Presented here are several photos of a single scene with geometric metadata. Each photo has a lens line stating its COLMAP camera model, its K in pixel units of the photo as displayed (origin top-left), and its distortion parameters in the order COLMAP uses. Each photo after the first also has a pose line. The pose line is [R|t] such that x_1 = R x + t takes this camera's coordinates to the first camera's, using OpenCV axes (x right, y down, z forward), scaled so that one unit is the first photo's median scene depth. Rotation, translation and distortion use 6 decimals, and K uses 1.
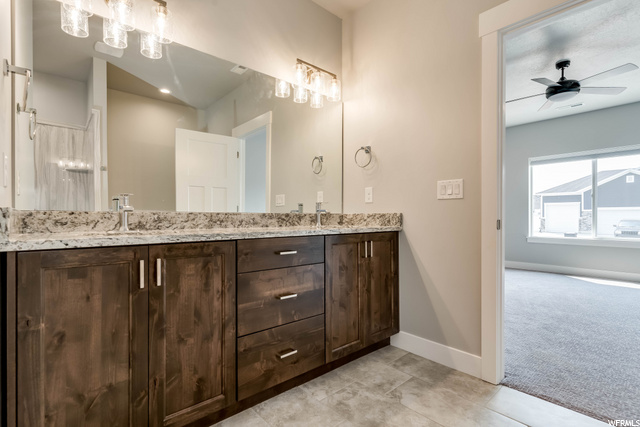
lens RADIAL K [[298.7, 0, 299.4], [0, 298.7, 214.1], [0, 0, 1]] dist [0.002307, 0.000245]
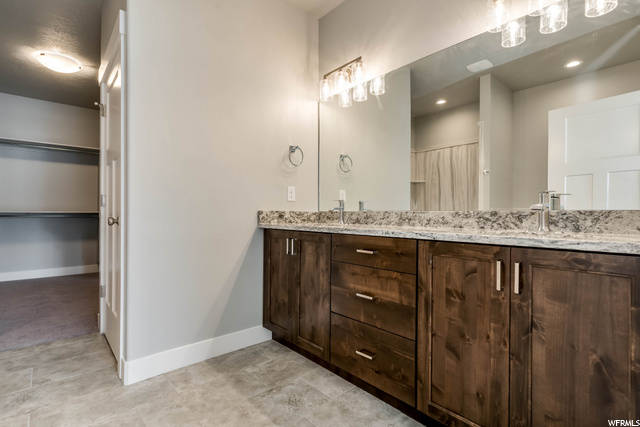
lens RADIAL K [[307.8, 0, 320.0], [0, 307.8, 213.5], [0, 0, 1]] dist [-0.000993, -0.000279]
pose [[0.037936, -0.002987, -0.999276, 0.897692], [0.001591, 0.999994, -0.002929, 0.007257], [0.999279, -0.001479, 0.037941, 0.758122]]
